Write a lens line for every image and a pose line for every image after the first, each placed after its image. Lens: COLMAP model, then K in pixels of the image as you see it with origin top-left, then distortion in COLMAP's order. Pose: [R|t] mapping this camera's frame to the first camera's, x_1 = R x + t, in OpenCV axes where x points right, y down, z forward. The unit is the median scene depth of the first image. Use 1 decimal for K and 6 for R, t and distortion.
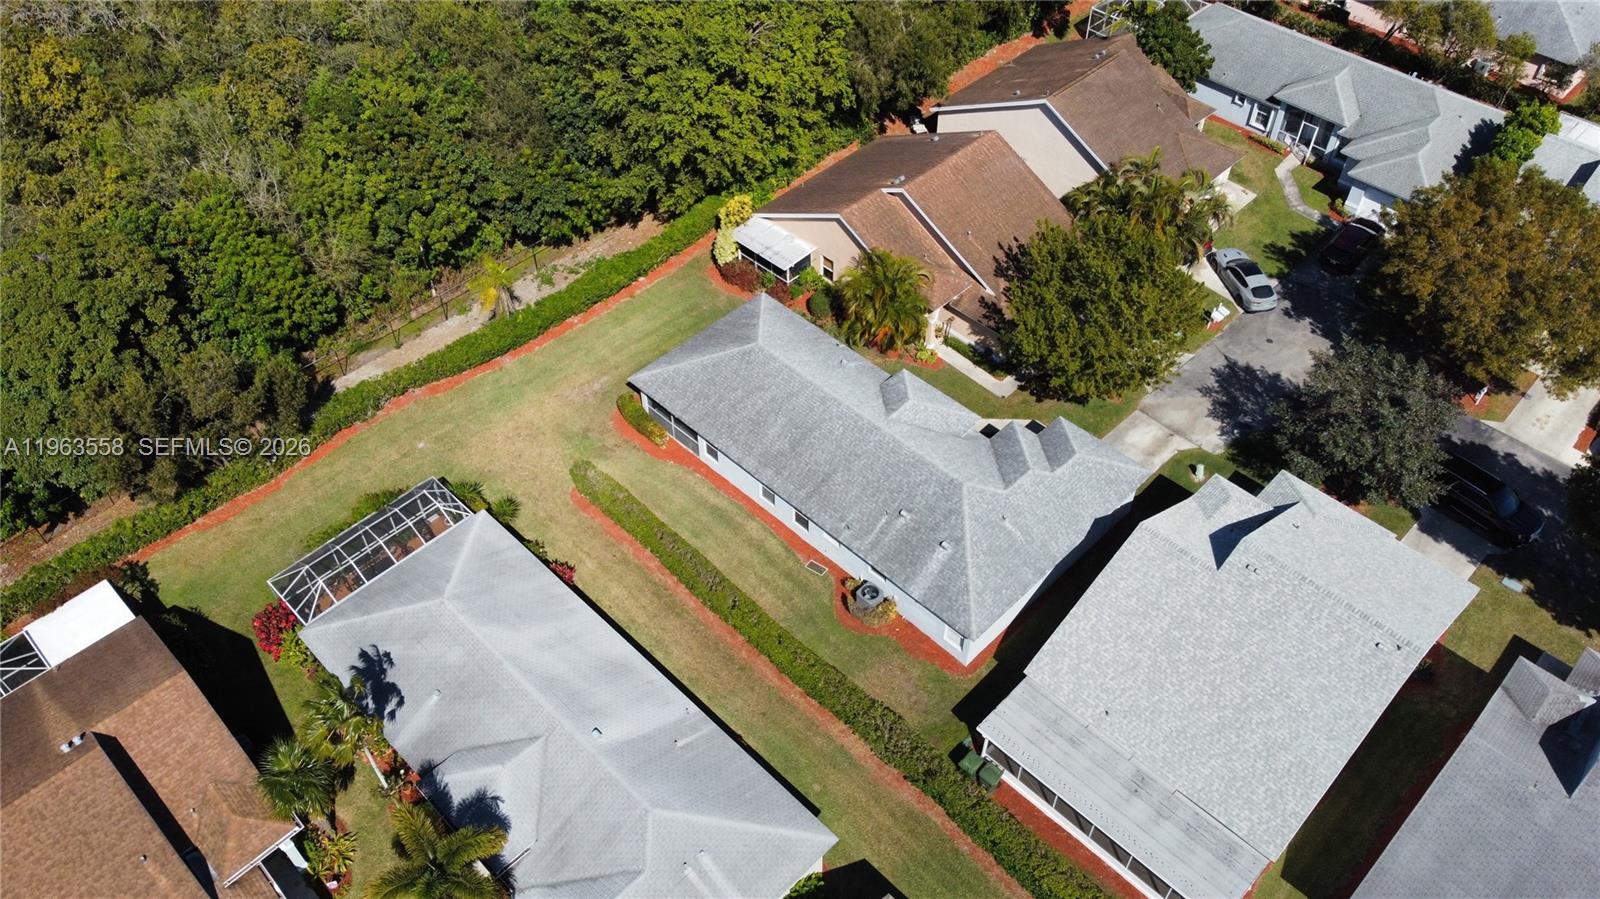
lens RADIAL K [[1208.4, 0, 792.9], [0, 1208.4, 447.1], [0, 0, 1]] dist [-0.005502, 0.000633]
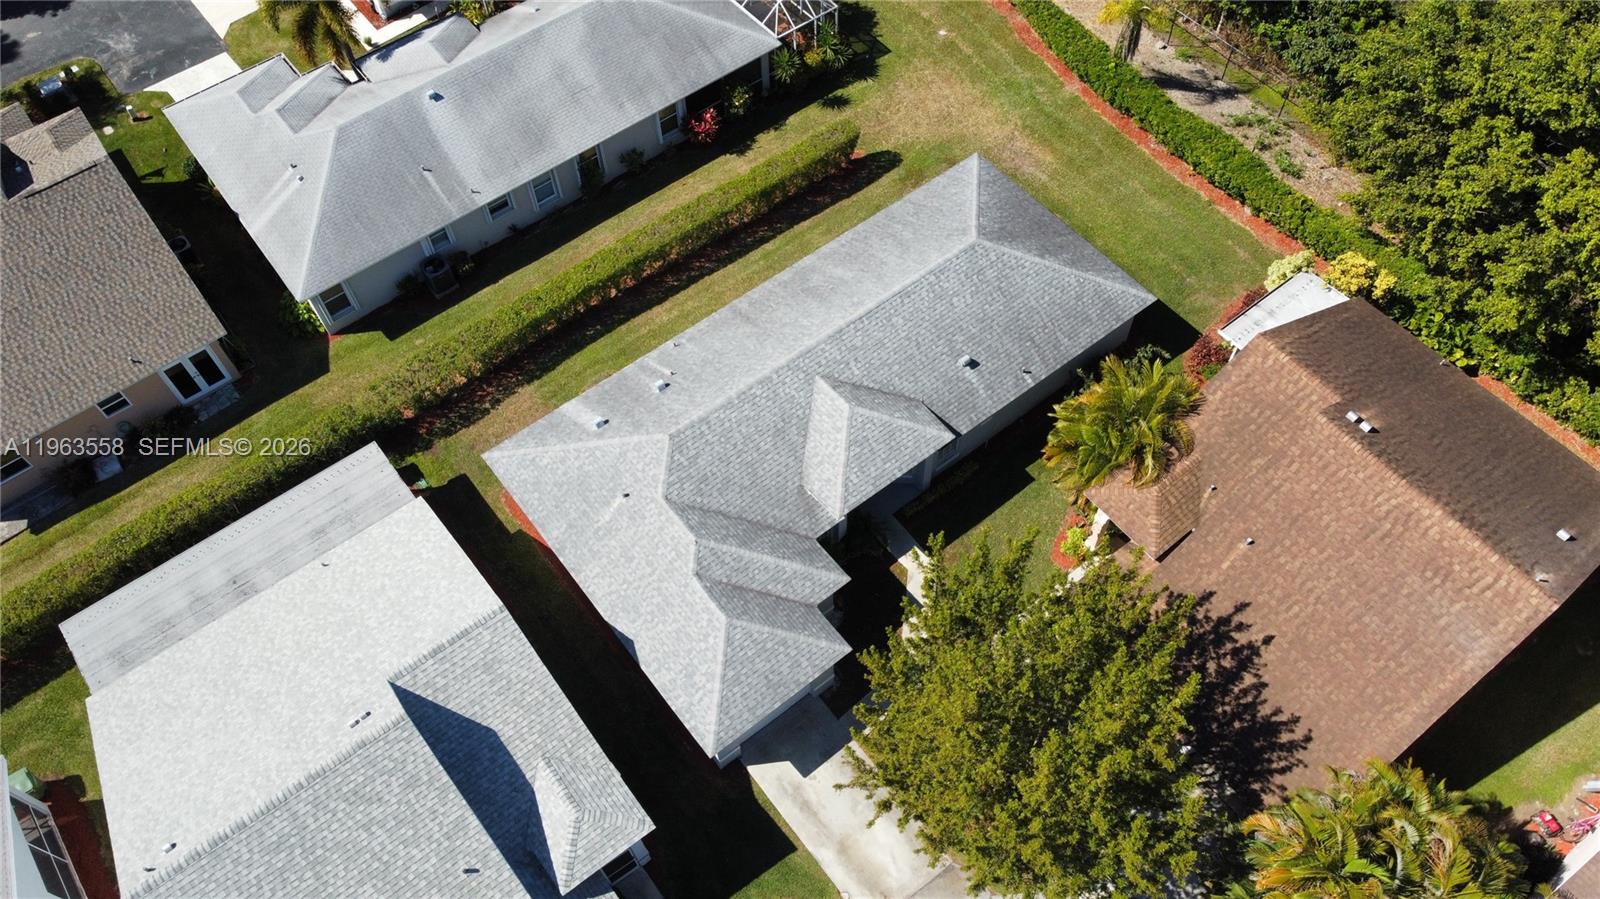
lens RADIAL K [[1208.4, 0, 792.9], [0, 1208.4, 447.1], [0, 0, 1]] dist [-0.005502, 0.000633]
pose [[-0.126500, 0.841357, -0.525468, 0.427205], [-0.705353, 0.296169, 0.644019, -0.399867], [0.697477, 0.452109, 0.555988, 0.543915]]
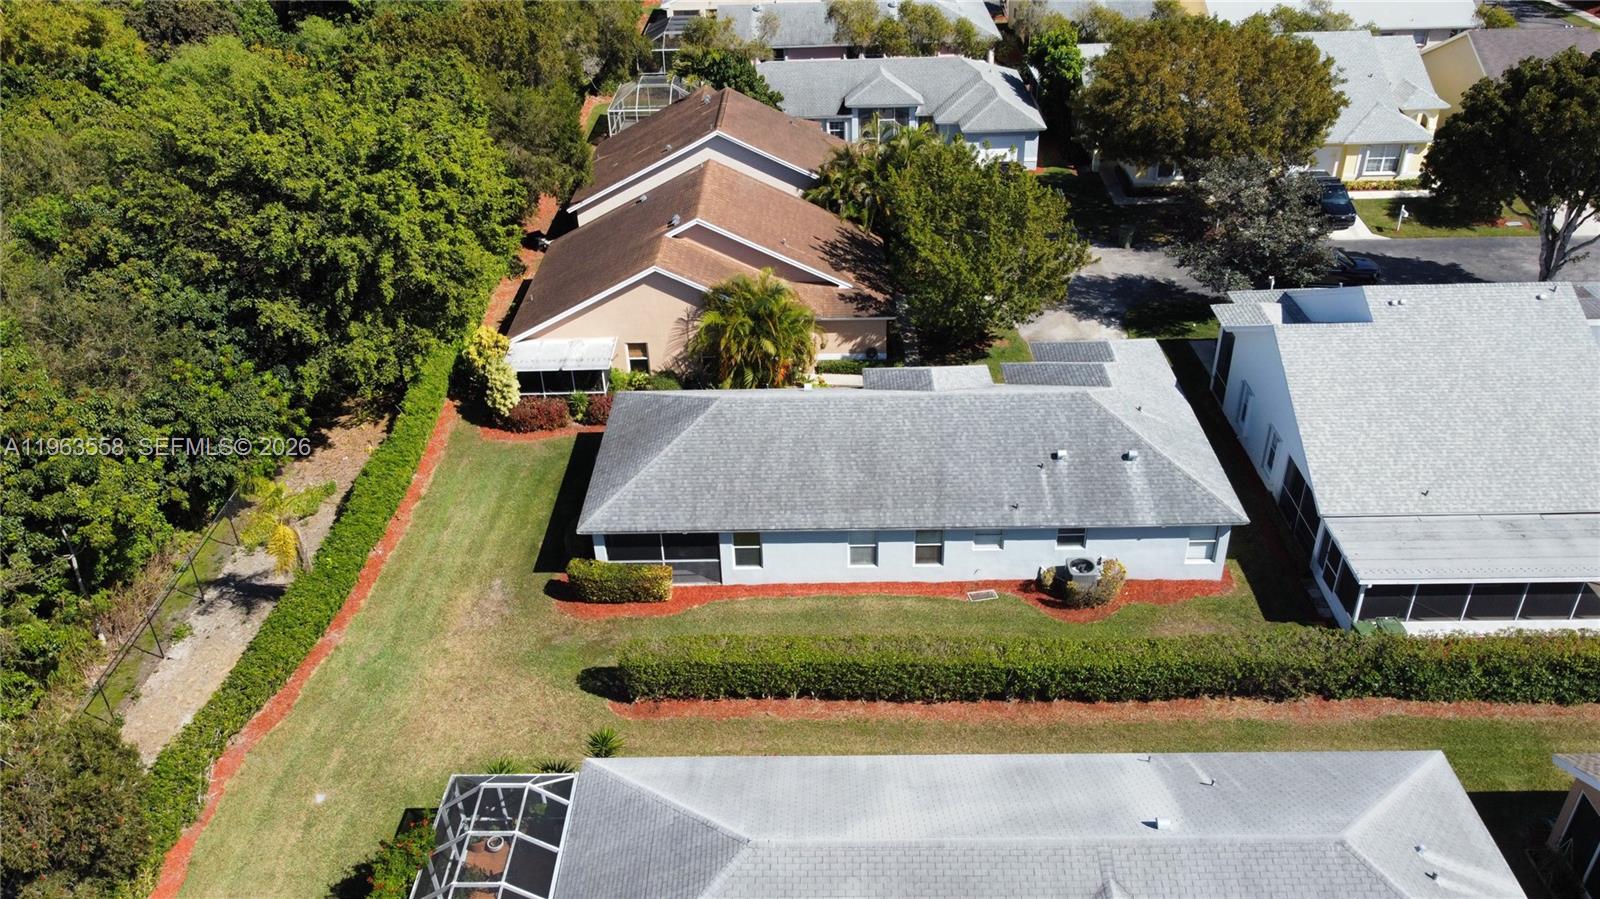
lens RADIAL K [[1208.4, 0, 792.9], [0, 1208.4, 447.1], [0, 0, 1]] dist [-0.005502, 0.000633]
pose [[0.719576, -0.384153, 0.578478, -0.400944], [0.525390, 0.845895, -0.091801, 0.026688], [-0.454066, 0.369984, 0.810516, 0.370015]]
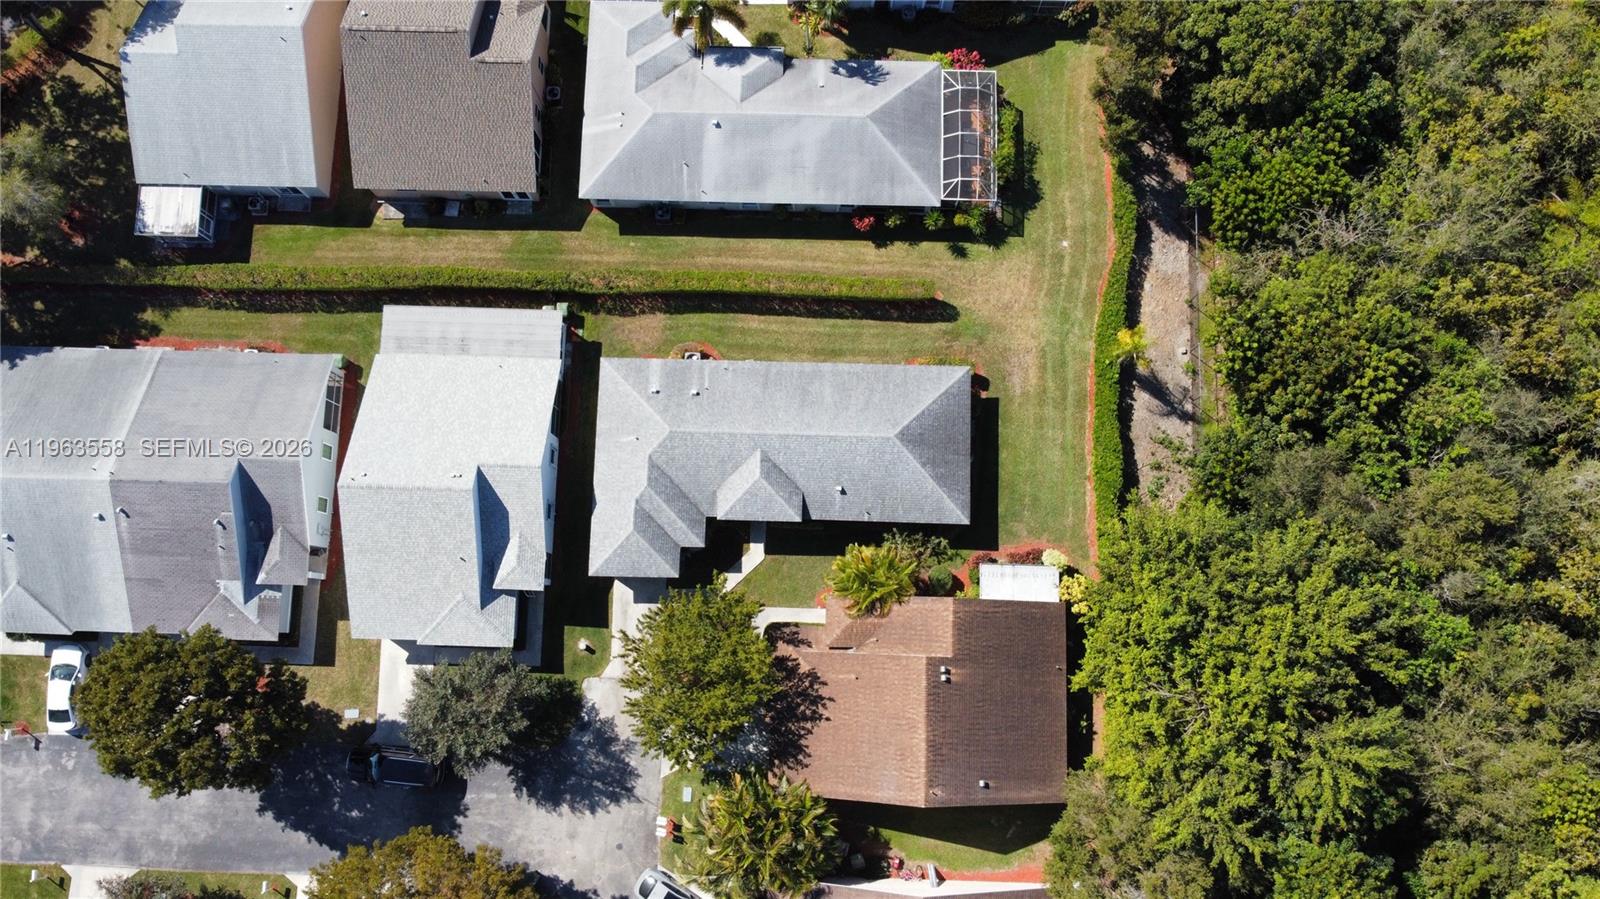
lens RADIAL K [[1200.6, 0, 792.2], [0, 1200.6, 447.7], [0, 0, 1]] dist [0.000474, -0.004624]
pose [[-0.728073, 0.679579, -0.089901, 0.145658], [-0.487612, -0.421245, 0.764714, -0.873427], [0.481813, 0.600604, 0.638068, 0.194125]]
